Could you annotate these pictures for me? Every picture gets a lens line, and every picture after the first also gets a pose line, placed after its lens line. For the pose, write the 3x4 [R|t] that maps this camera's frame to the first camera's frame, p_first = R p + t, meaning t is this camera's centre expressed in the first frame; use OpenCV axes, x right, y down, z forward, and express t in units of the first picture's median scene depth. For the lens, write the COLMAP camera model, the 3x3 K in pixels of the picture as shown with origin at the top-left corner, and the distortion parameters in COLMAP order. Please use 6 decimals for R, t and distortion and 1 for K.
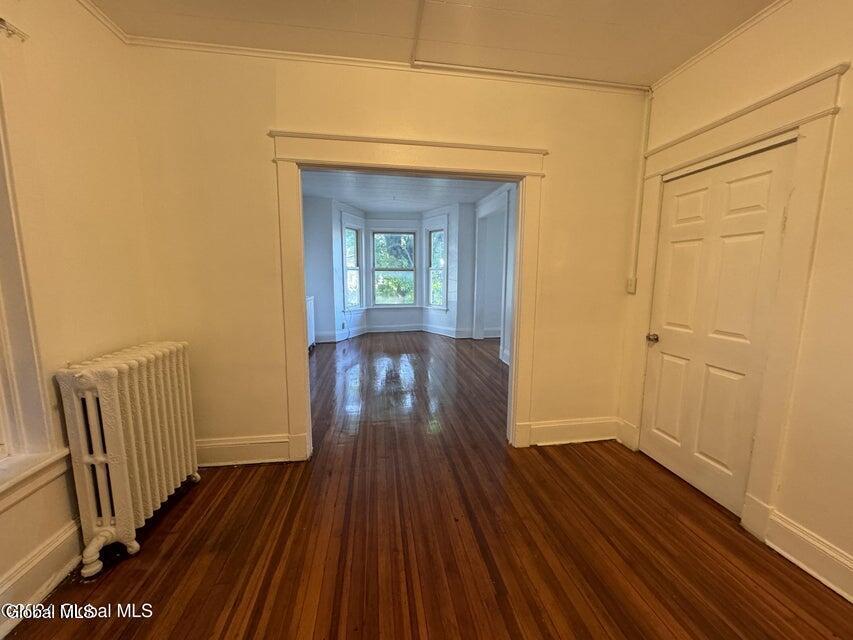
lens RADIAL K [[340.0, 0, 427.8], [0, 340.0, 320.0], [0, 0, 1]] dist [0.000391, 0.000412]
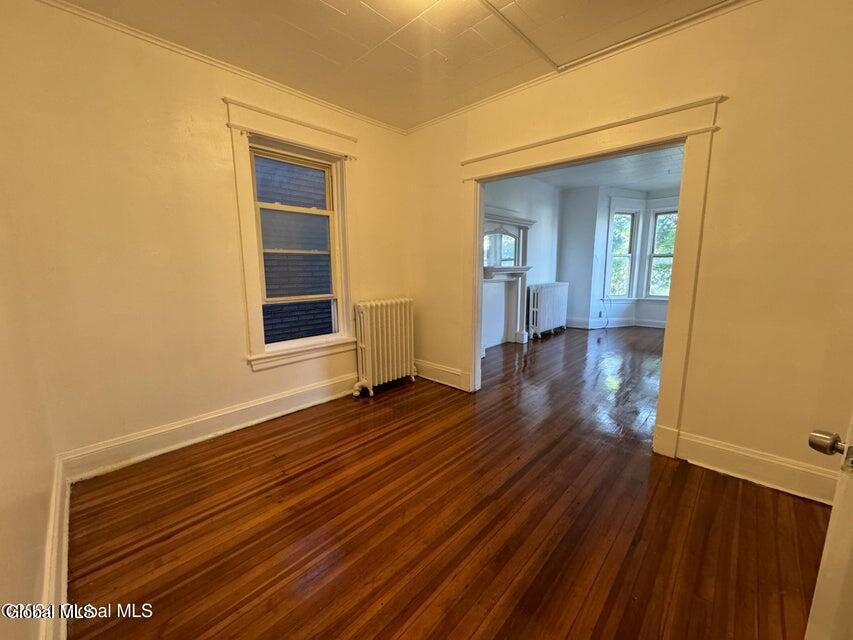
lens RADIAL K [[340.0, 0, 426.9], [0, 340.0, 320.4], [0, 0, 1]] dist [0.000391, 0.000412]
pose [[0.615477, 0.116920, -0.779434, 0.708880], [-0.096474, 0.992675, 0.072726, 0.038279], [0.782228, 0.030434, 0.622249, -0.025390]]
